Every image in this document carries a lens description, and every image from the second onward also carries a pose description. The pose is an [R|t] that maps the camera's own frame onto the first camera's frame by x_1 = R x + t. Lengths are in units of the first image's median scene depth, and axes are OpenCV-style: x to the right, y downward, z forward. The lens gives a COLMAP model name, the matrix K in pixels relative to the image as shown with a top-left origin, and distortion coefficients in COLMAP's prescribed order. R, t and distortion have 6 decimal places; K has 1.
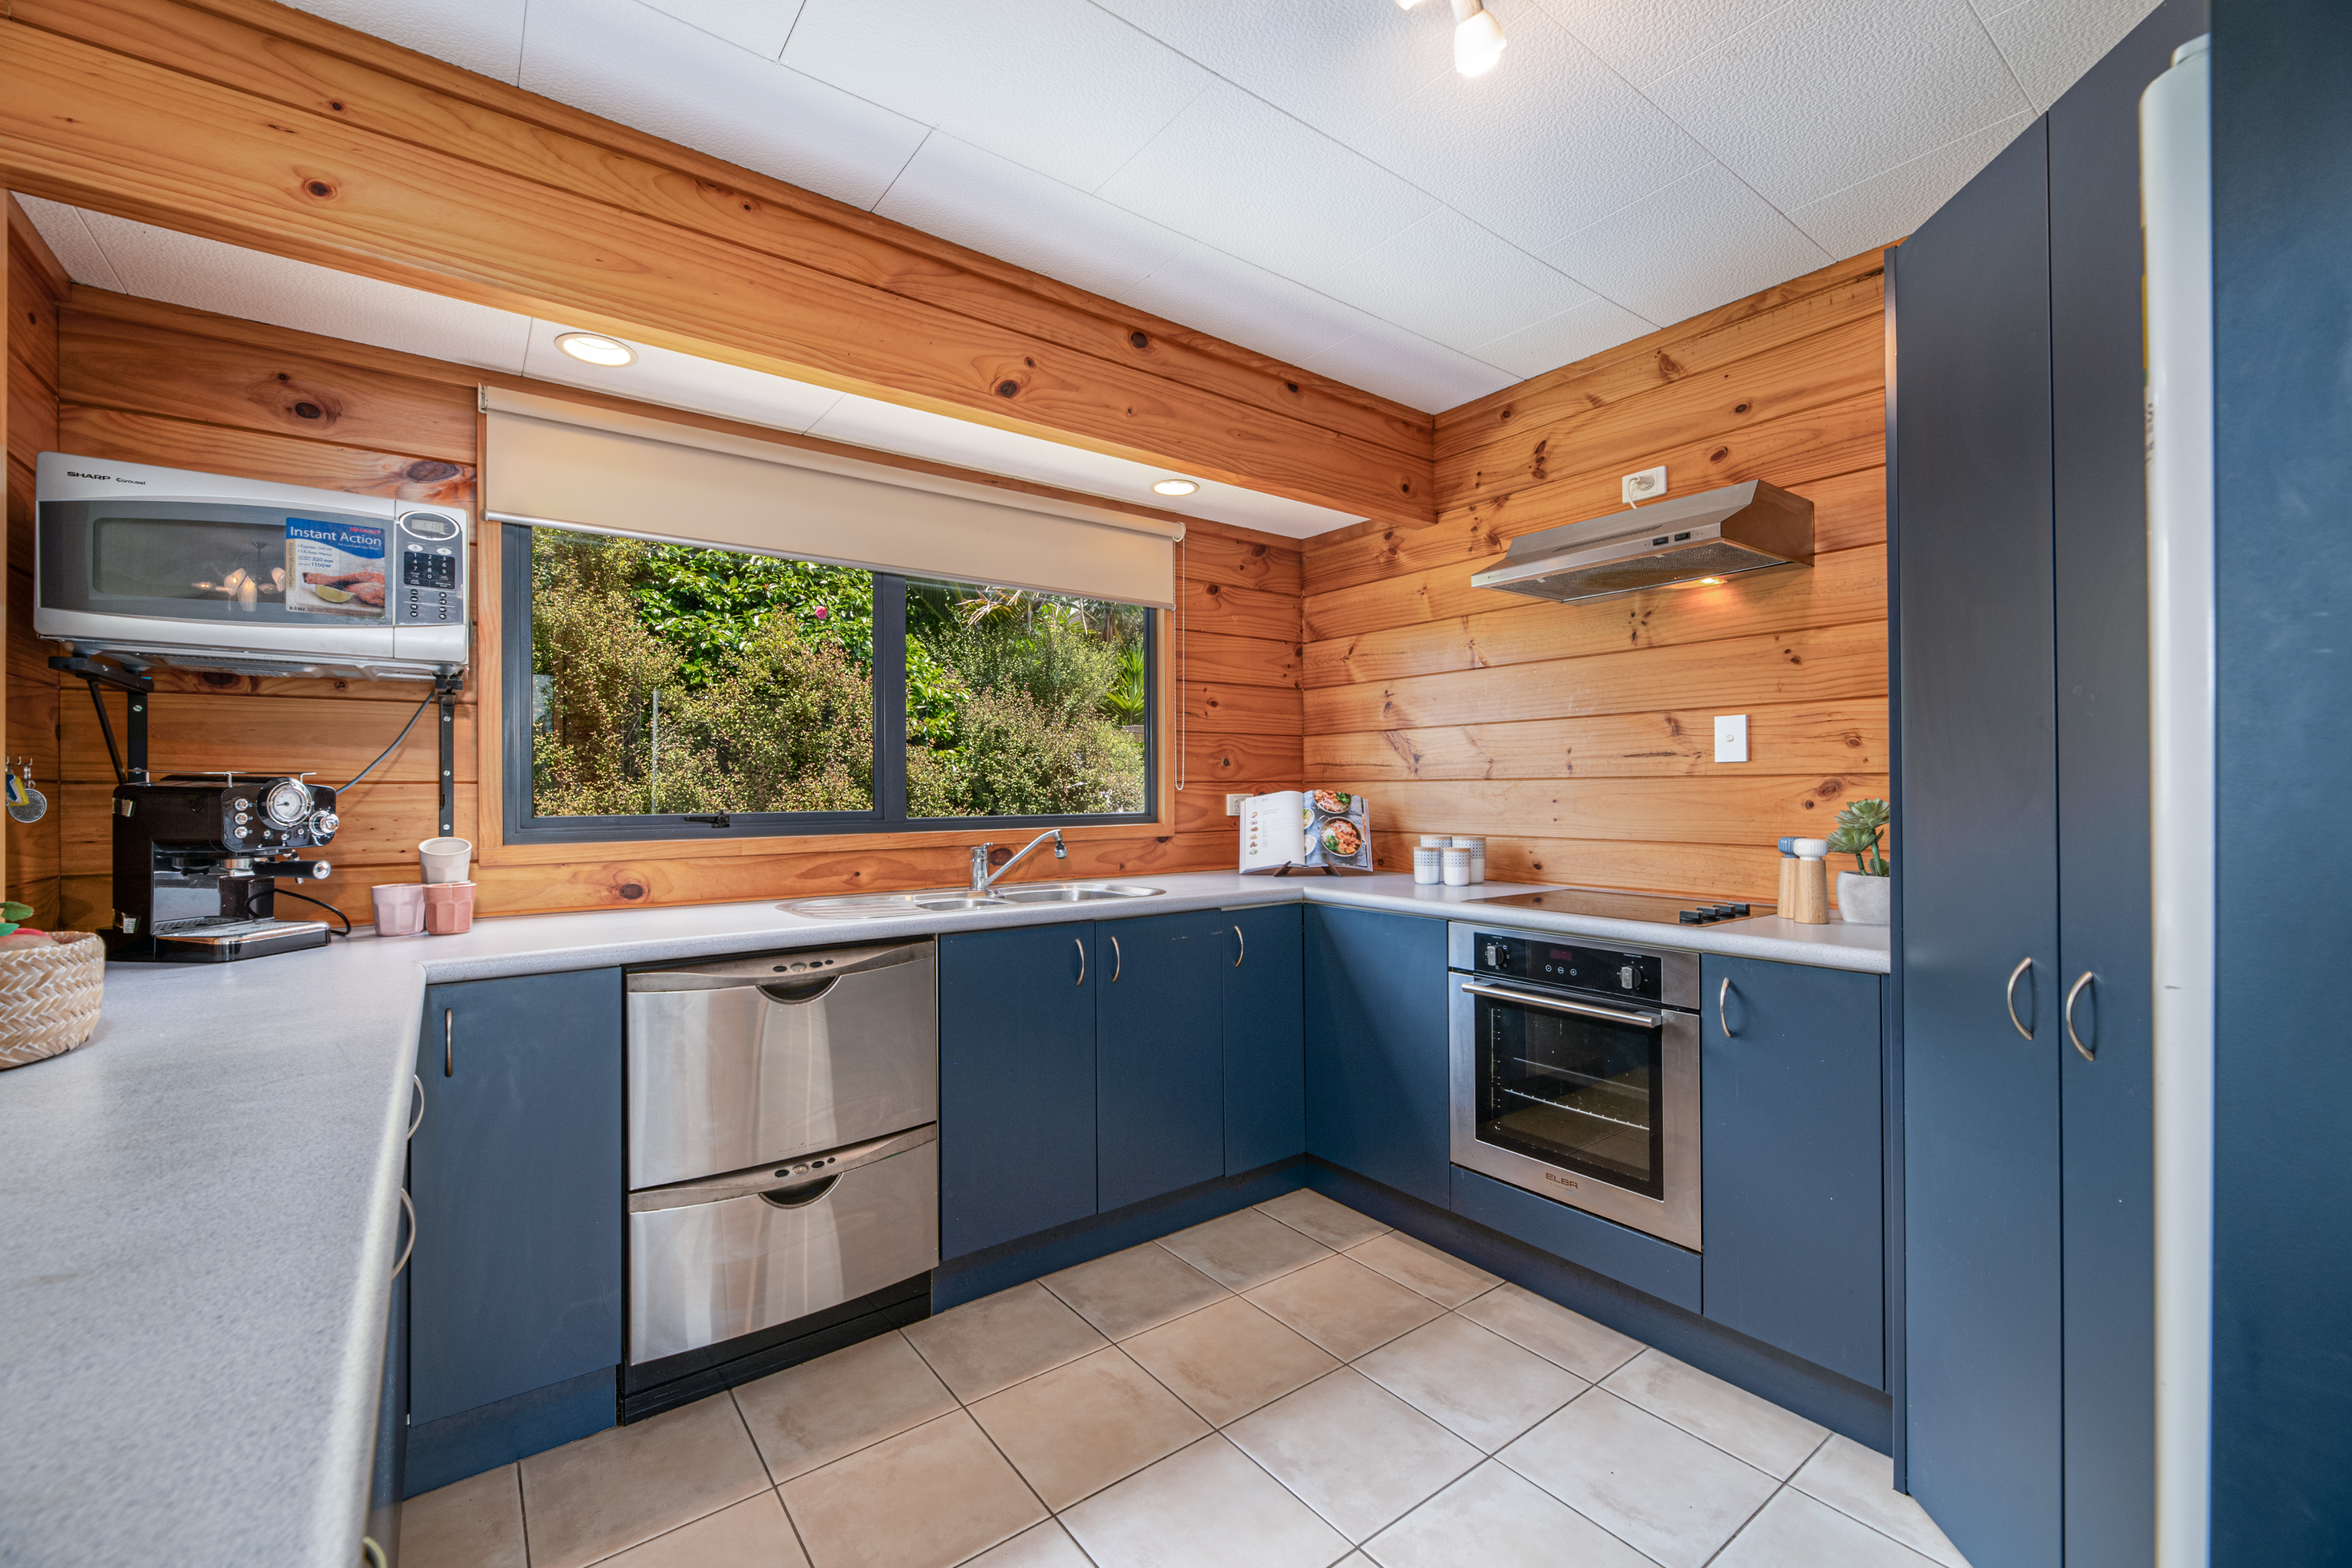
lens RADIAL K [[1005.0, 0, 1176.0], [0, 1005.0, 784.0], [0, 0, 1]] dist [-0.001063, -0.000437]
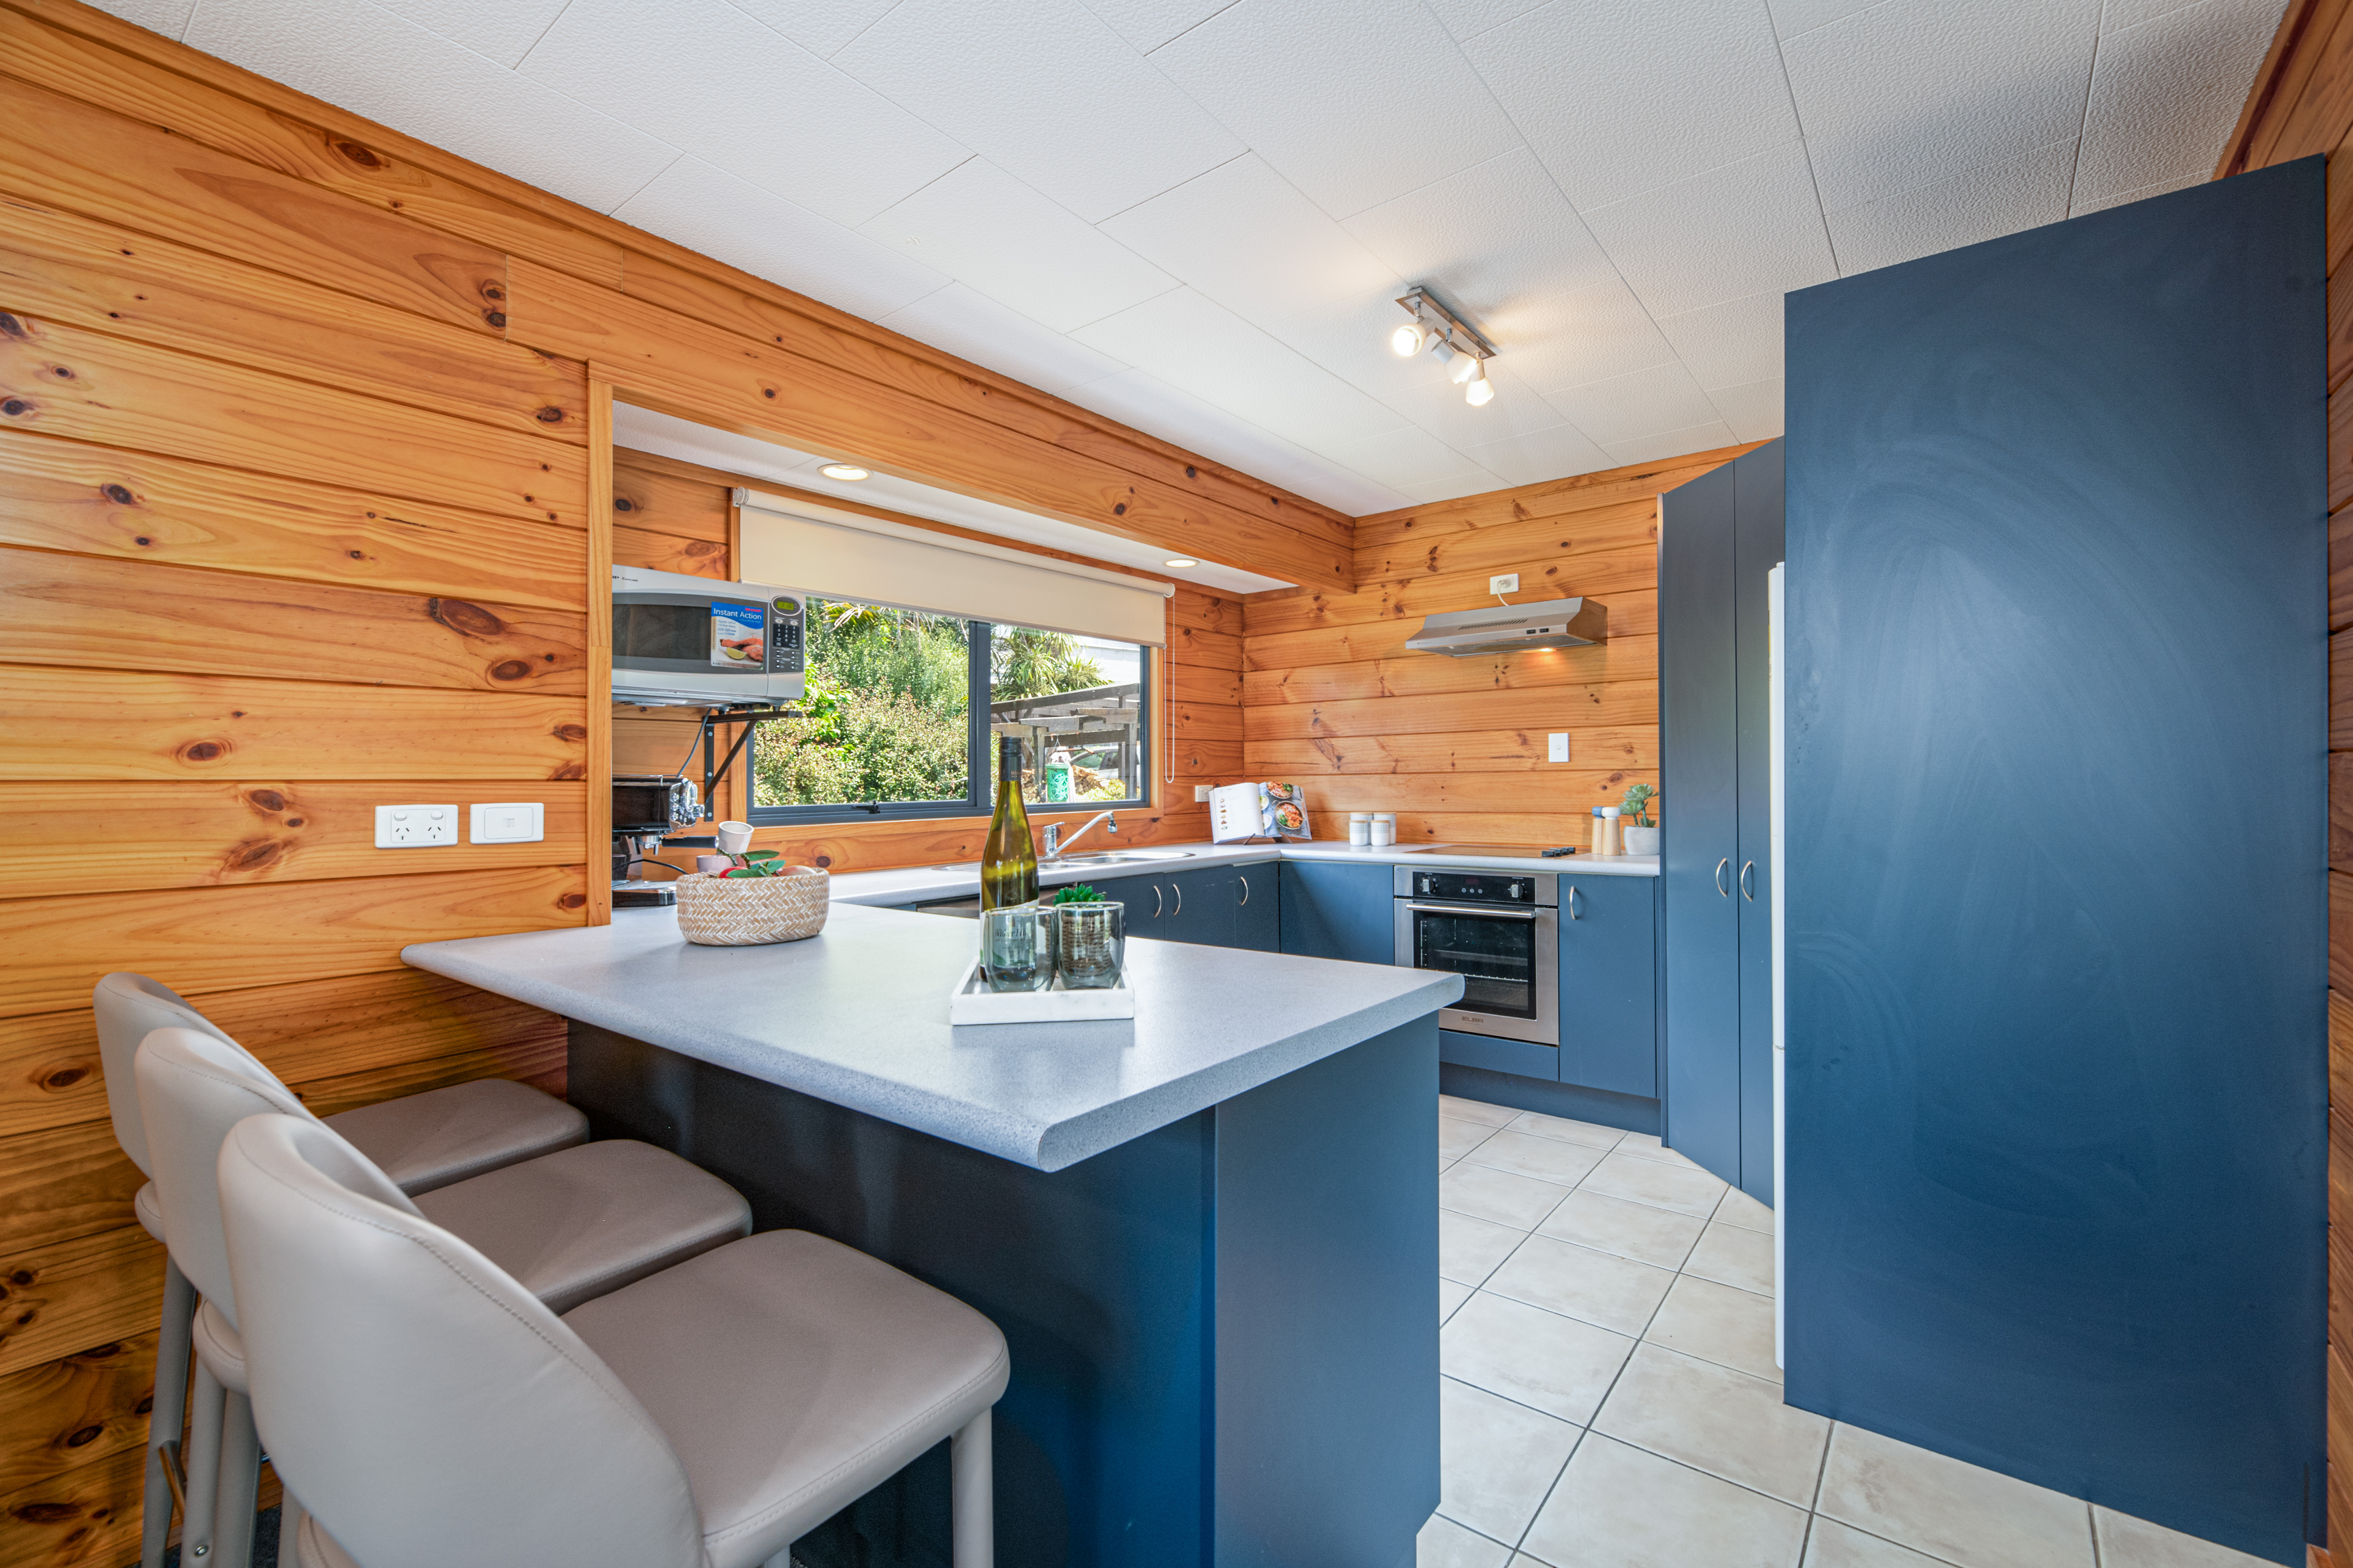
lens RADIAL K [[1000.4, 0, 1178.3], [0, 1000.4, 789.2], [0, 0, 1]] dist [0.003536, 0.000104]
pose [[0.974162, -0.010259, 0.225618, -0.350662], [0.007502, 0.999886, 0.013074, -0.003186], [-0.225727, -0.011044, 0.974128, -0.371810]]
